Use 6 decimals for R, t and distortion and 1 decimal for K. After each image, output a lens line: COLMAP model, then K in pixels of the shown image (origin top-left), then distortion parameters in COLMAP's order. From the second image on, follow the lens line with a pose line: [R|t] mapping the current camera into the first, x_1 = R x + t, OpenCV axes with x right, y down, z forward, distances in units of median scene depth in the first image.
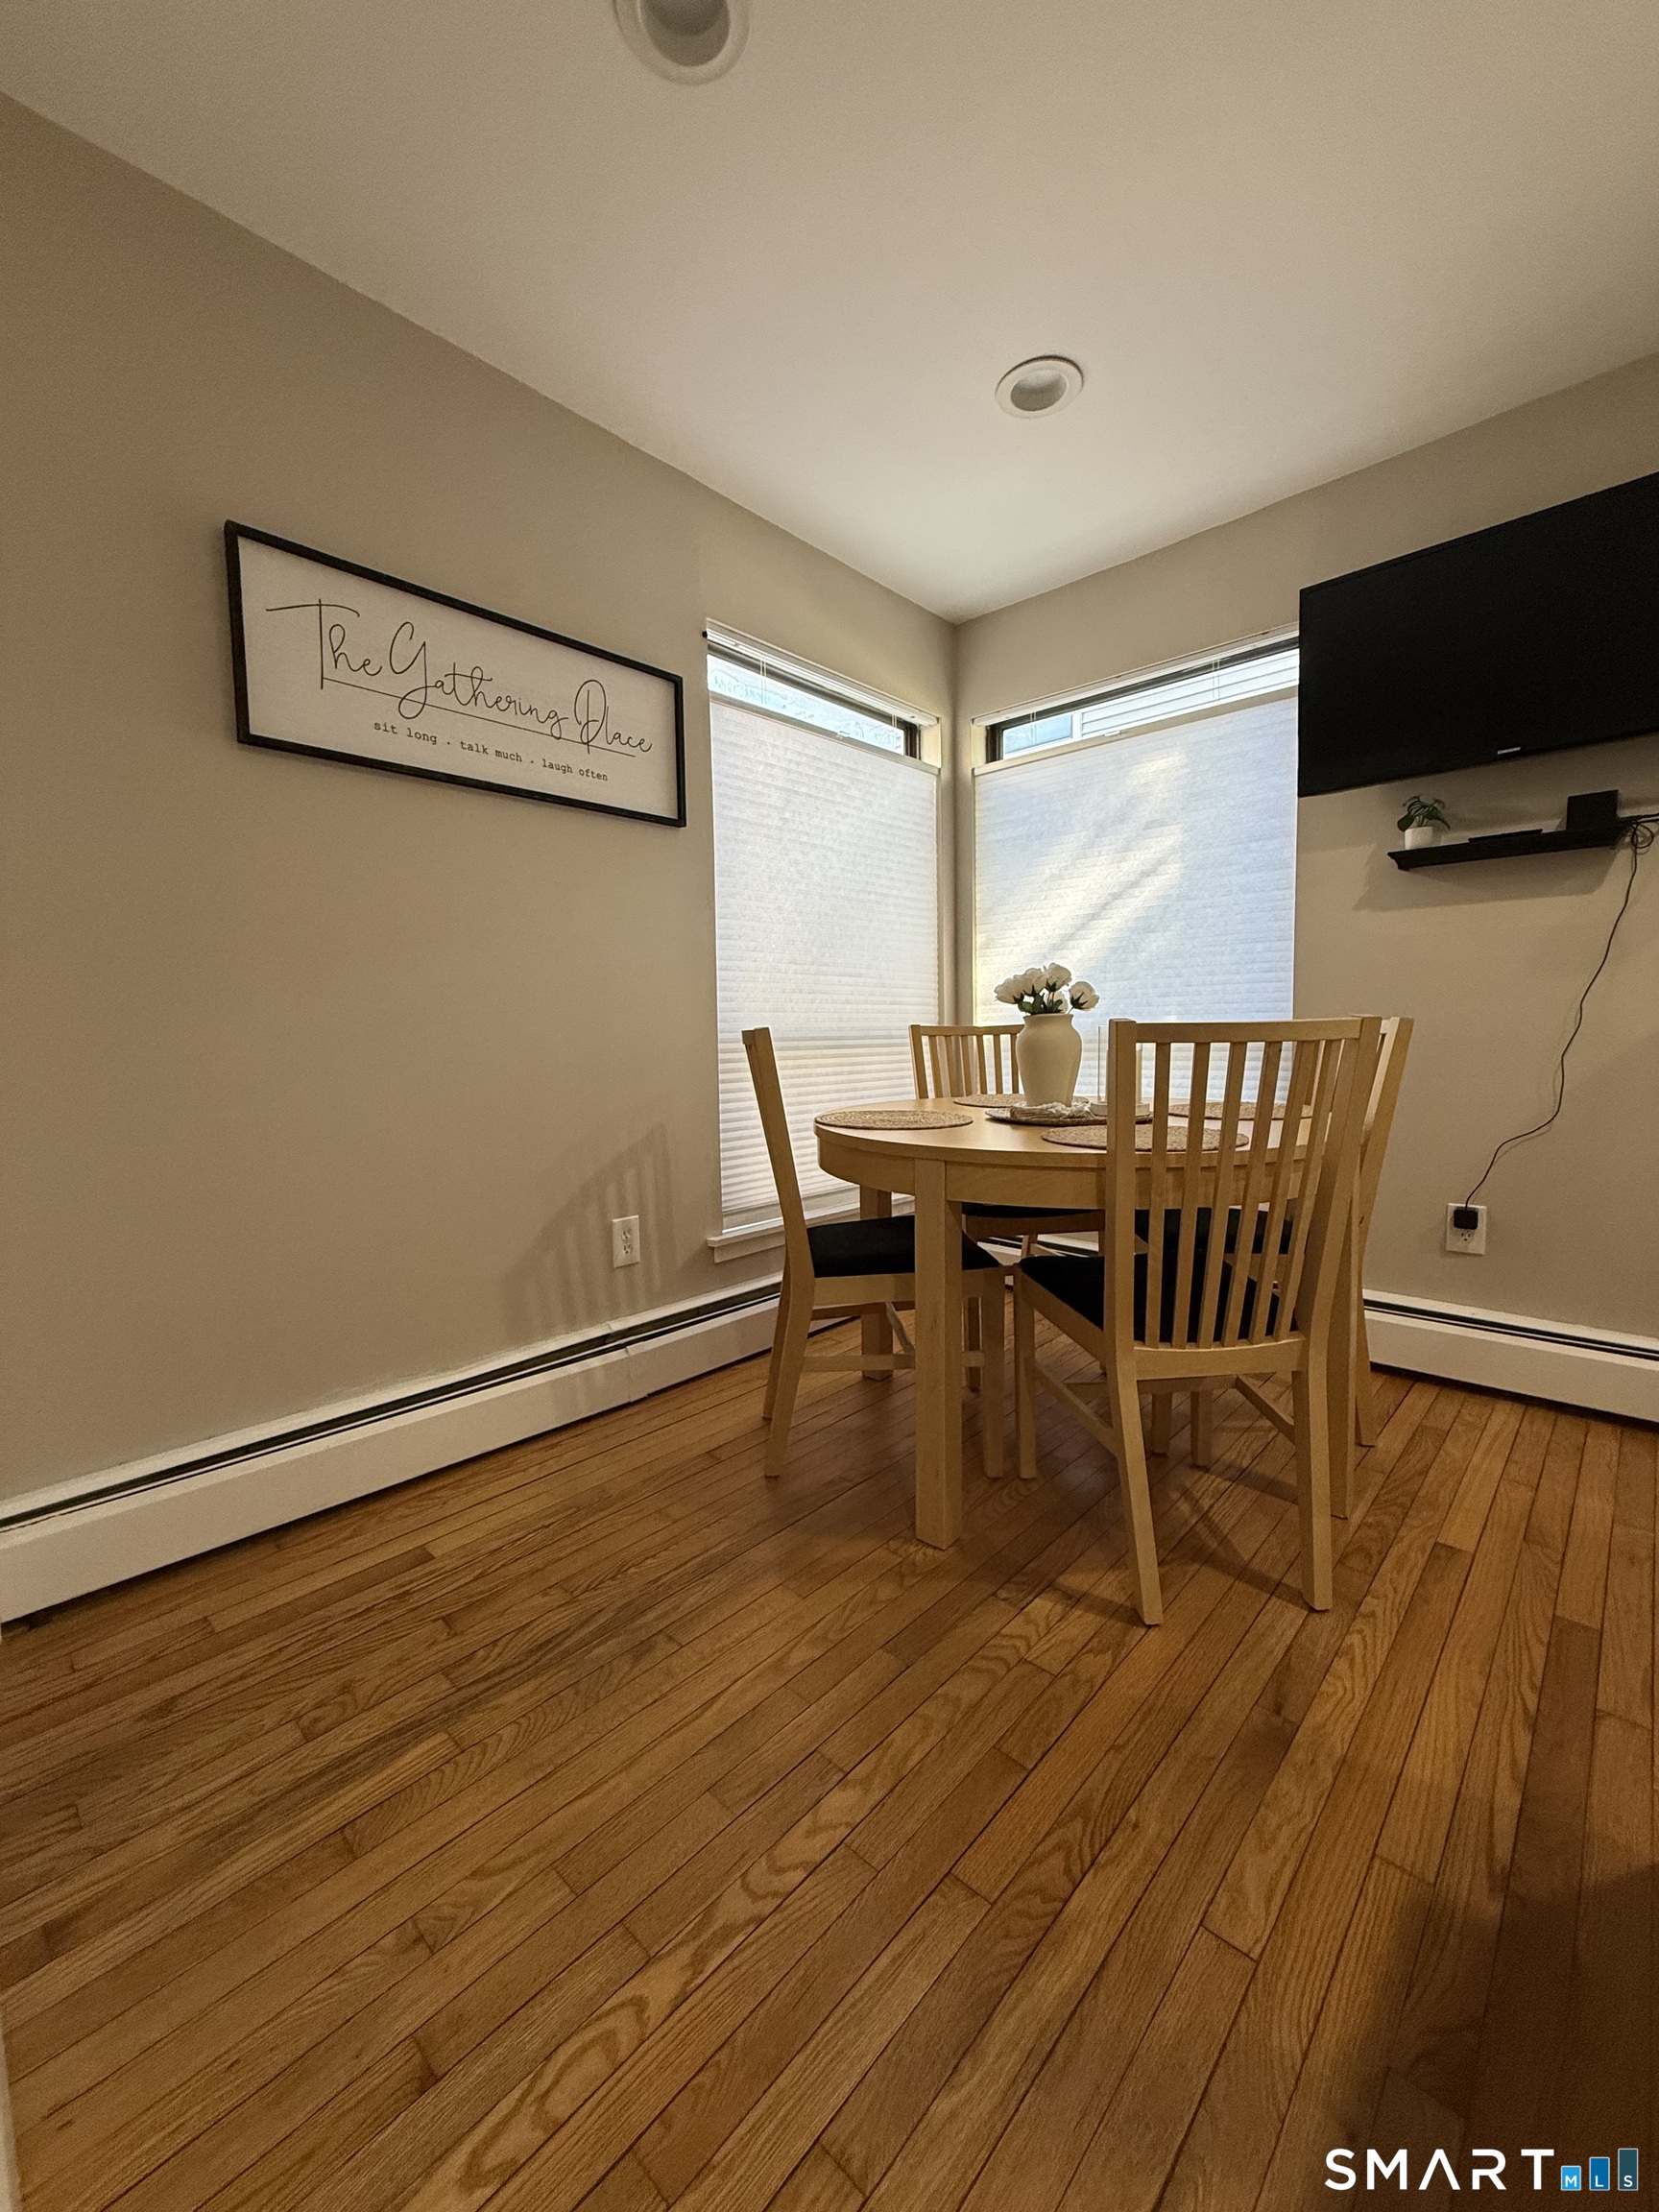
lens RADIAL K [[880.9, 0, 832.2], [0, 880.9, 1103.9], [0, 0, 1]] dist [-0.001638, 0.000678]
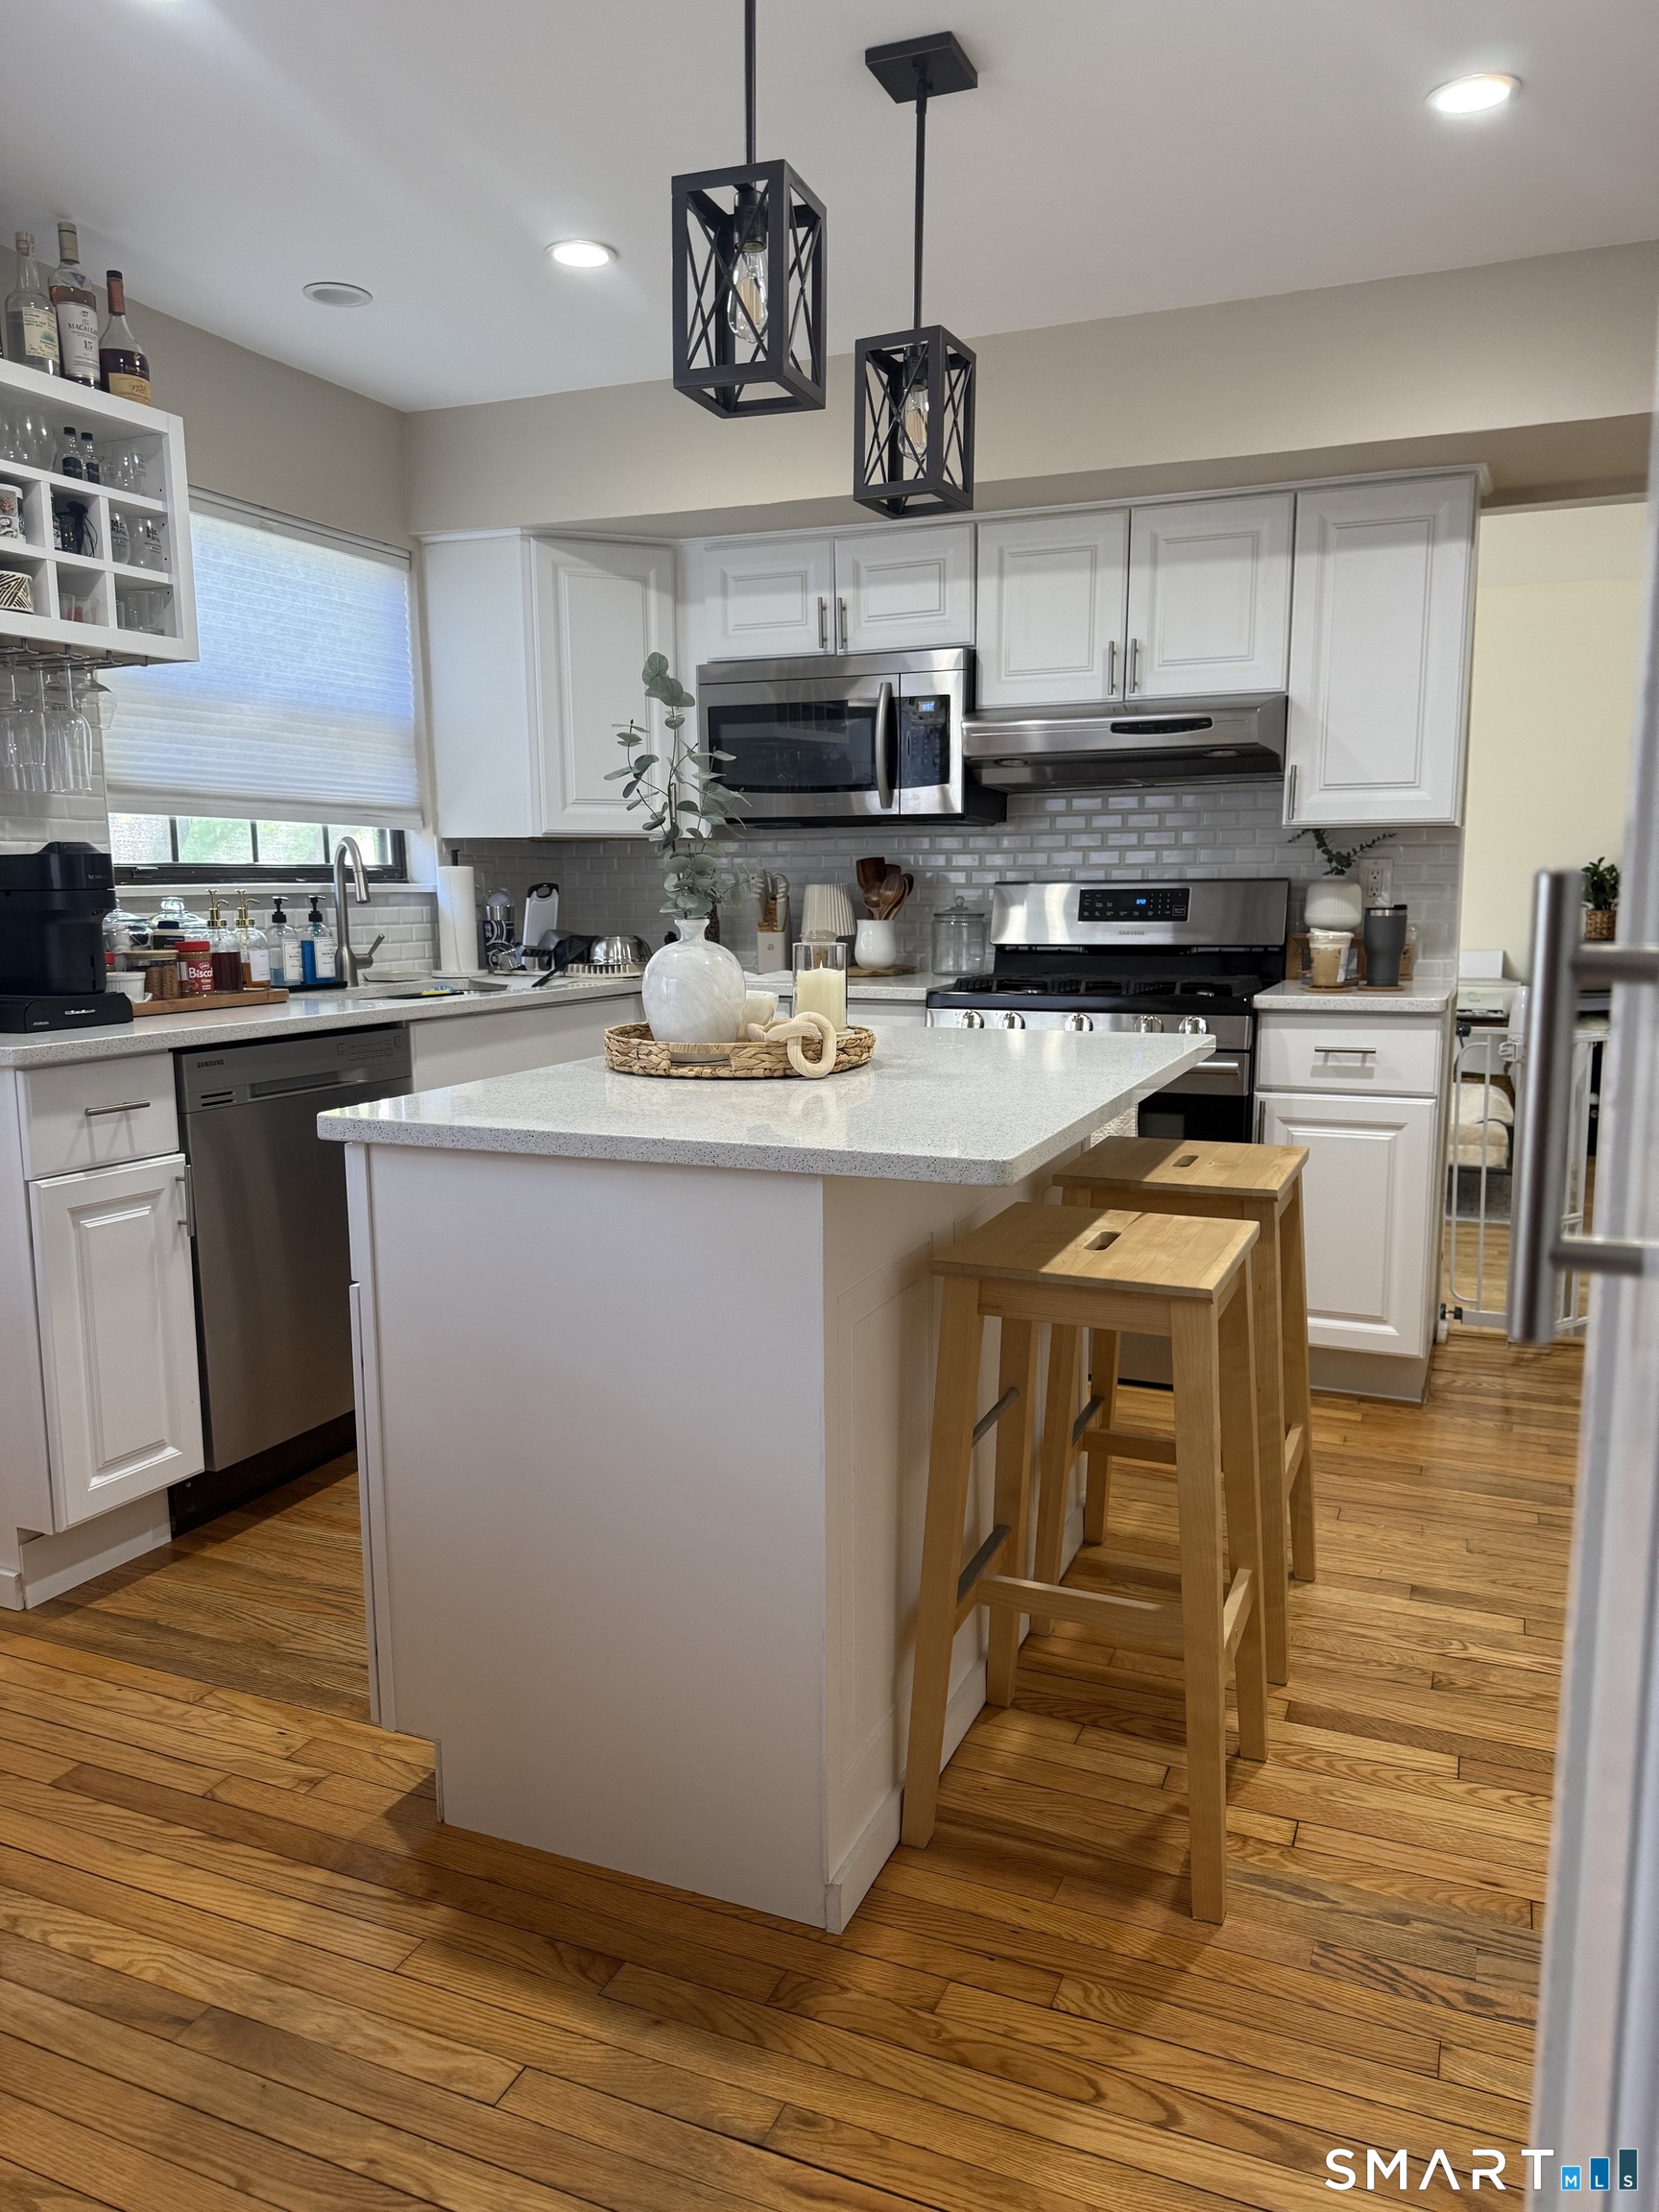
lens RADIAL K [[1570.9, 0, 817.2], [0, 1570.9, 1112.4], [0, 0, 1]] dist [0.045480, -0.059070]
pose [[-0.337545, -0.121716, 0.933407, -0.415684], [0.092388, 0.982533, 0.161532, -0.122129], [-0.936765, 0.140760, -0.320404, 0.395338]]
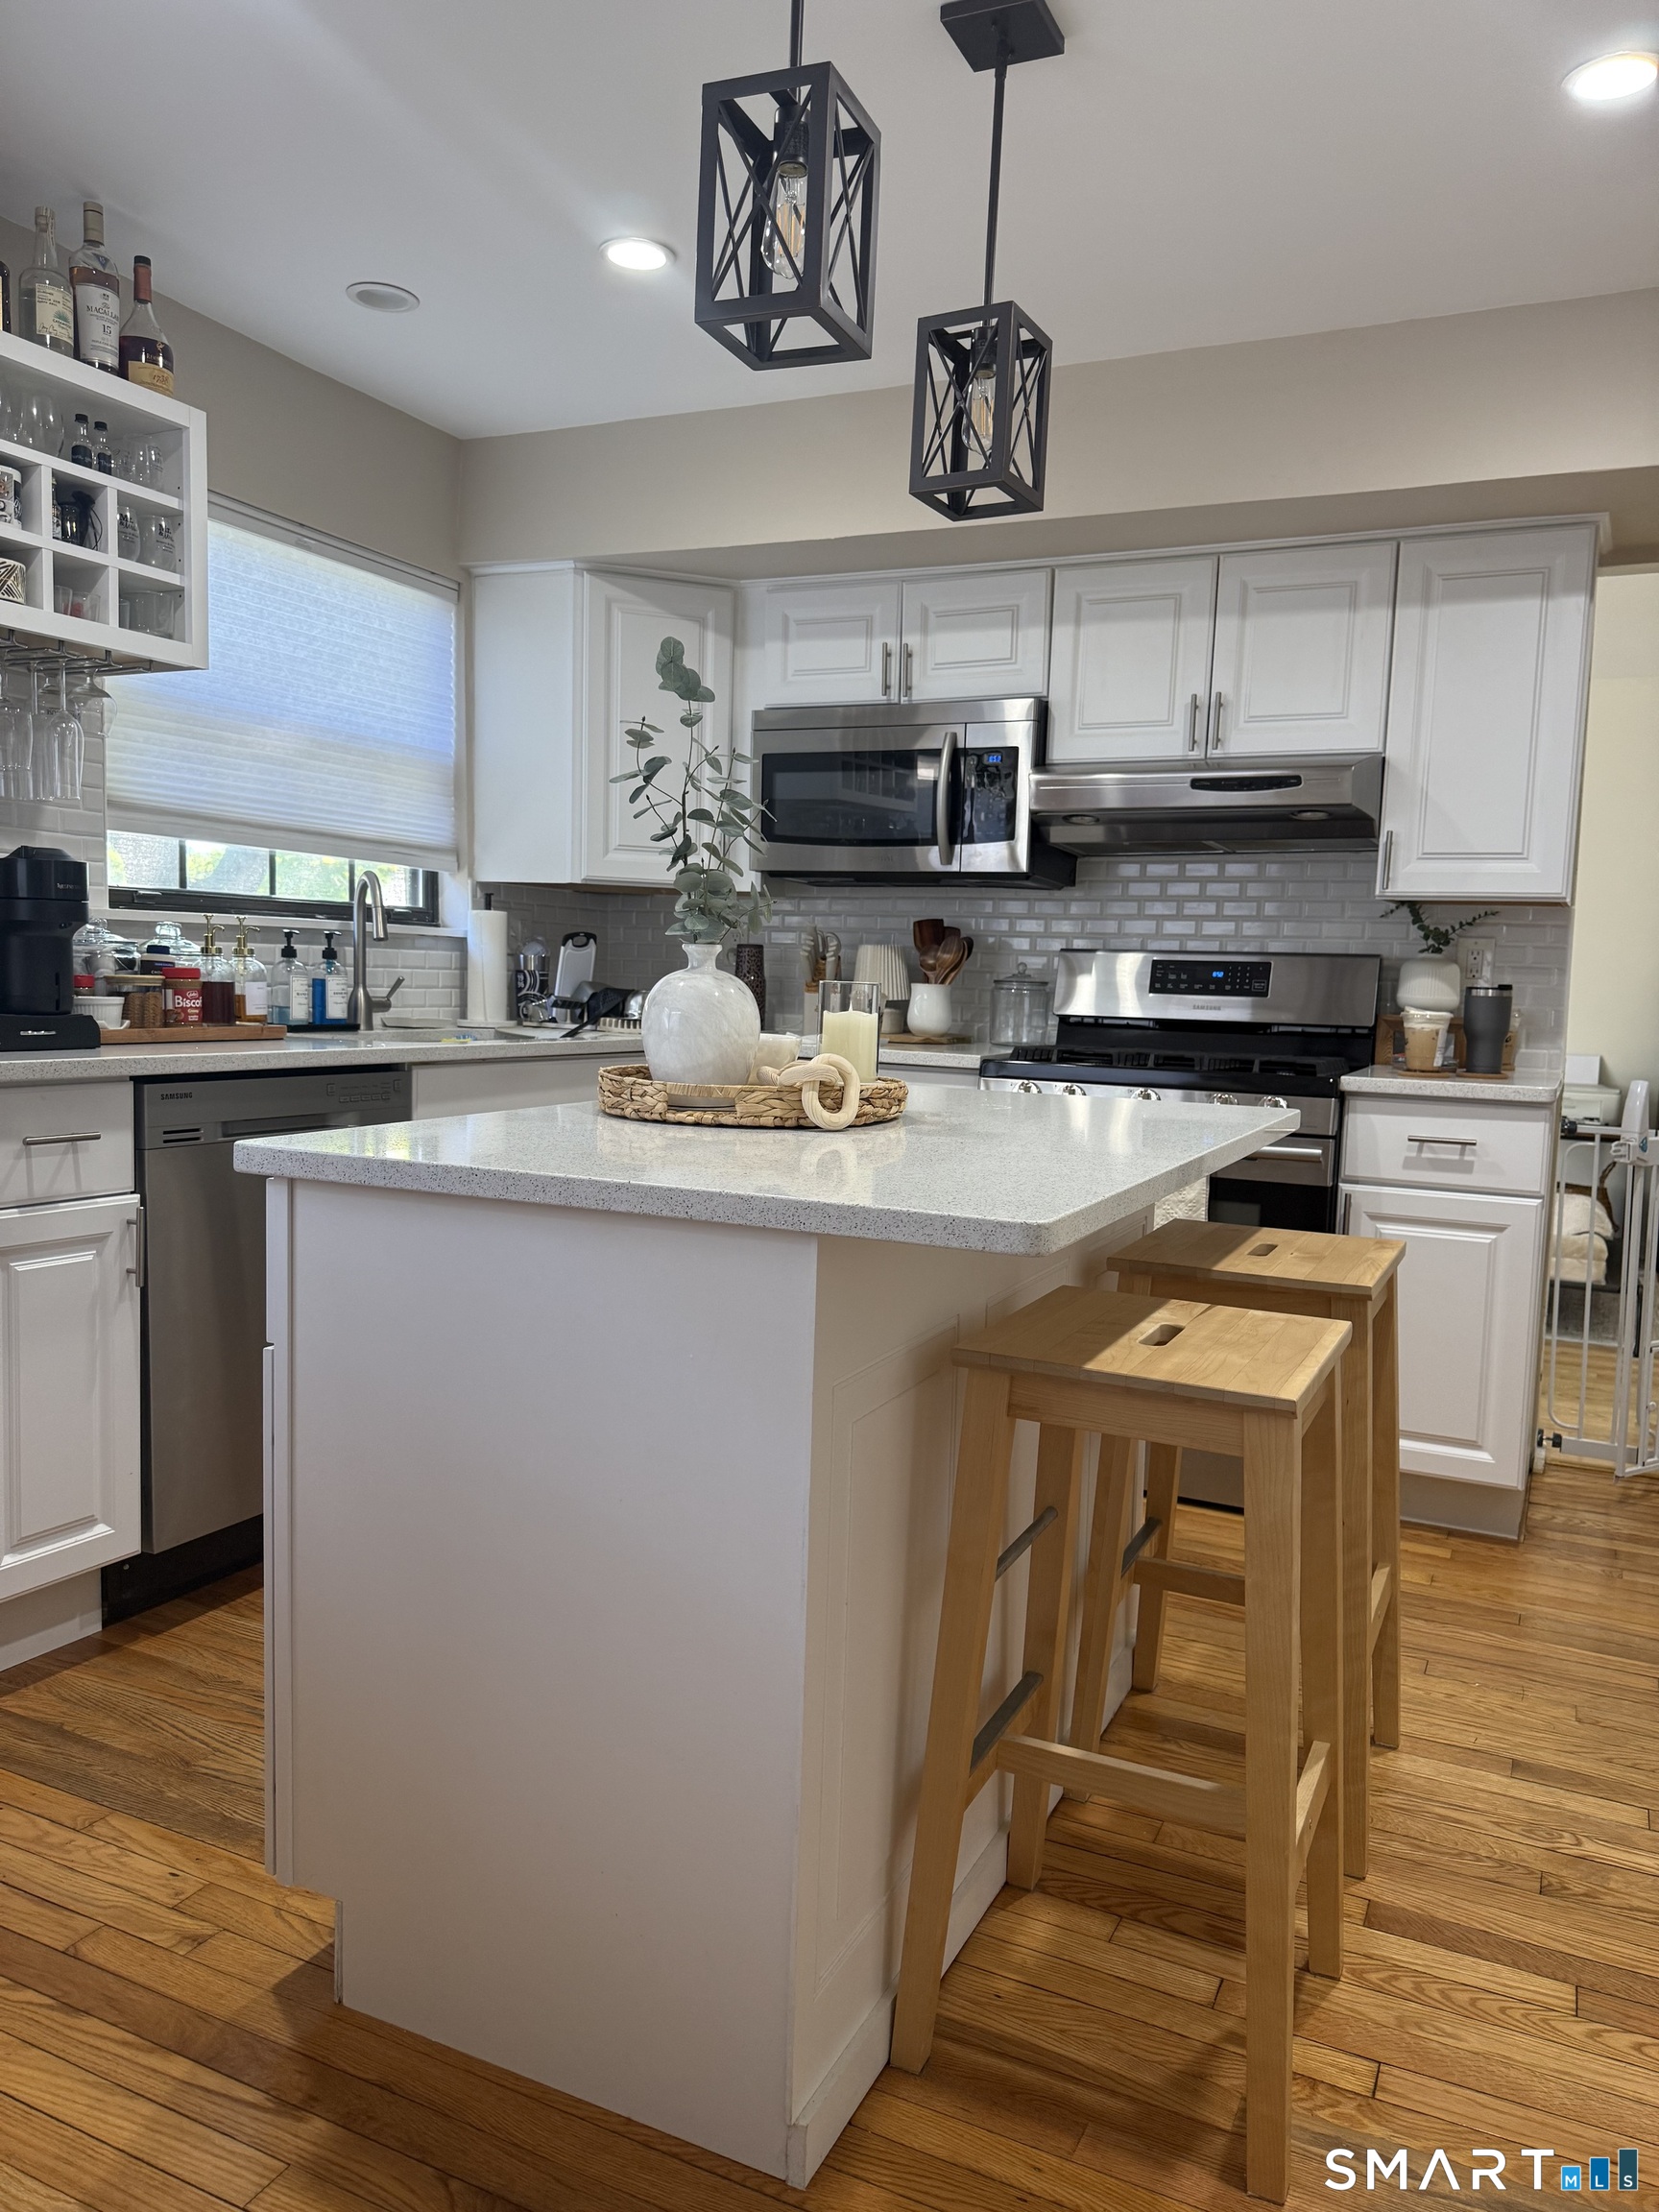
lens RADIAL K [[1570.9, 0, 836.9], [0, 1570.9, 1107.7], [0, 0, 1]] dist [0.045480, -0.059070]
pose [[-0.303994, -0.078449, 0.949438, -0.312489], [0.054046, 0.993579, 0.099401, -0.085710], [-0.951140, 0.081530, -0.297802, 0.335421]]
